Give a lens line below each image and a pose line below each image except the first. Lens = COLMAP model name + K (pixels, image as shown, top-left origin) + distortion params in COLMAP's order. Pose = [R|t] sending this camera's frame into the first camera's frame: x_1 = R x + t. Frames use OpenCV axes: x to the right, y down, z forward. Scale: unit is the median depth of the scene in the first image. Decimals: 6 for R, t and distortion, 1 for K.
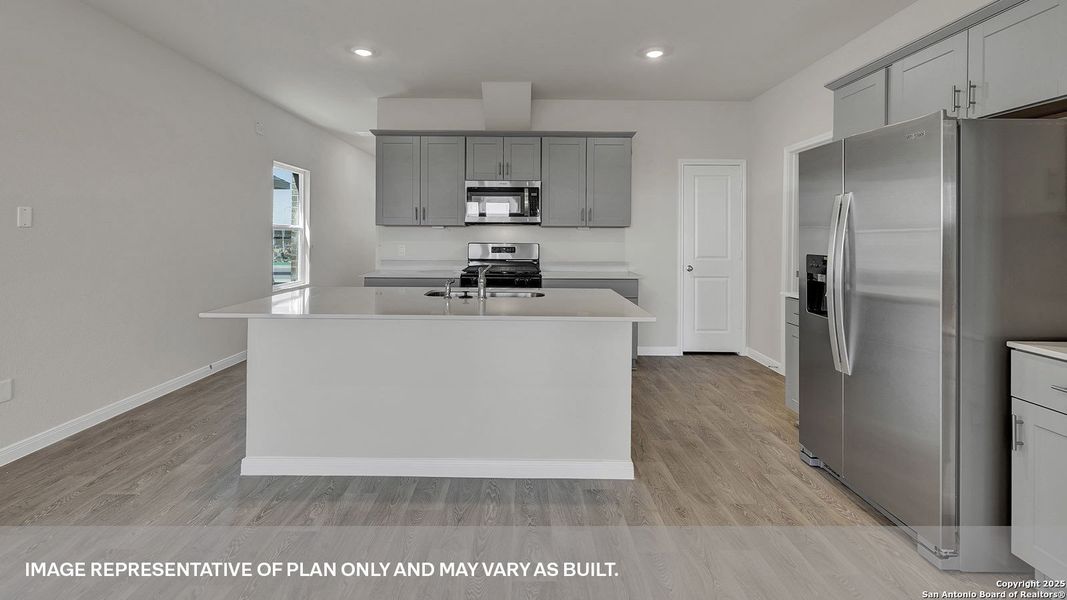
lens RADIAL K [[461.3, 0, 525.8], [0, 461.3, 243.8], [0, 0, 1]] dist [-0.001408, -0.000357]
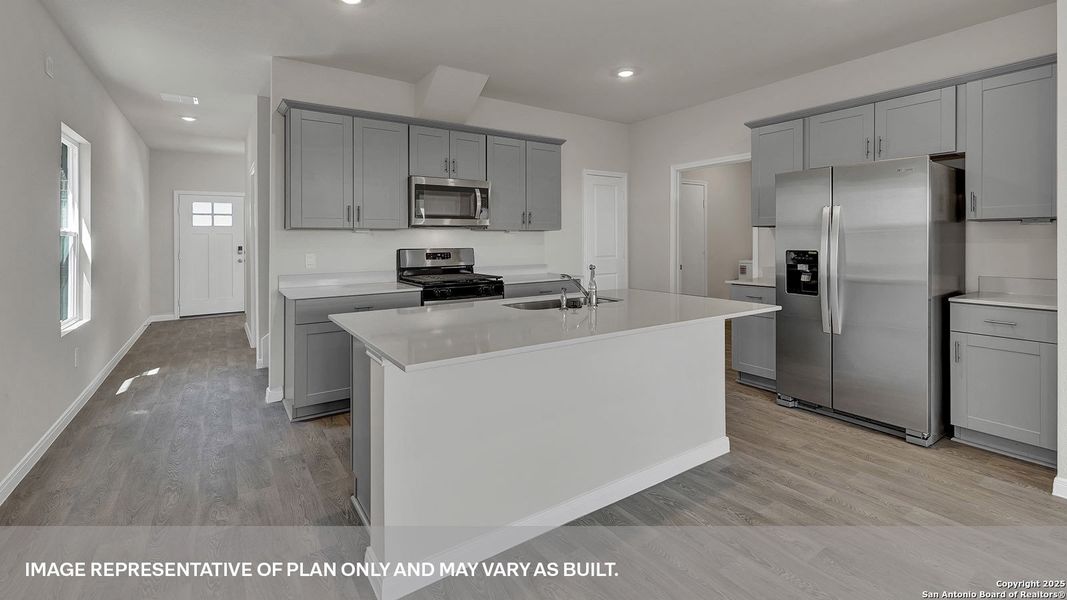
lens RADIAL K [[461.3, 0, 525.8], [0, 461.3, 243.8], [0, 0, 1]] dist [-0.001408, -0.000357]
pose [[0.829551, -0.016974, 0.558173, -0.427677], [0.021913, 0.999758, -0.002165, -0.005161], [-0.558001, 0.014027, 0.829722, 0.175026]]
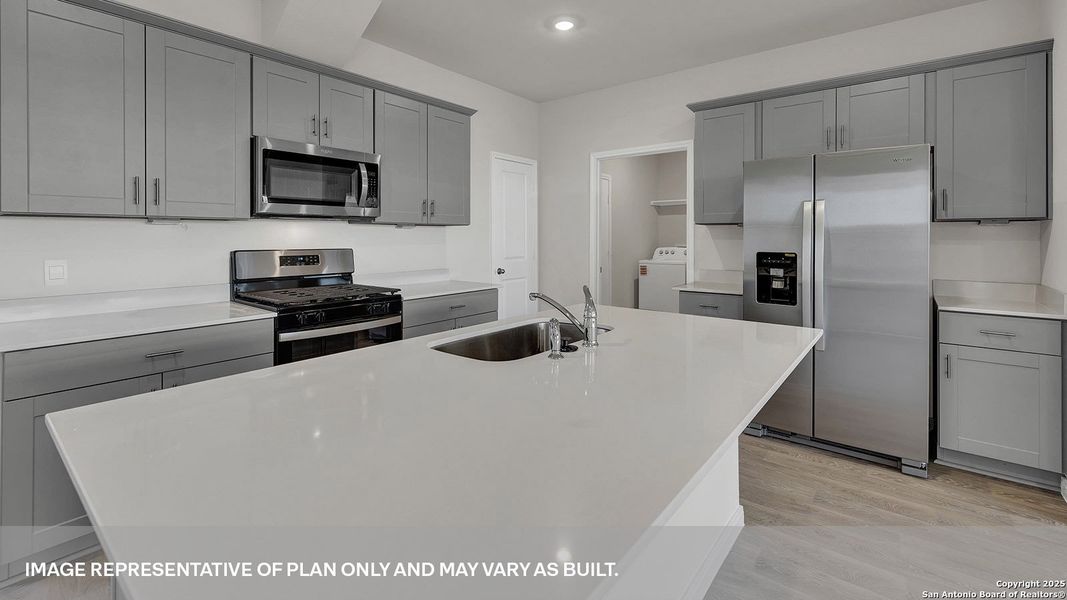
lens RADIAL K [[461.3, 0, 525.8], [0, 461.3, 243.8], [0, 0, 1]] dist [-0.001408, -0.000357]
pose [[0.627297, -0.018031, 0.778571, -0.351814], [0.017386, 0.999807, 0.009146, -0.009513], [-0.778586, 0.007799, 0.627490, 0.409752]]
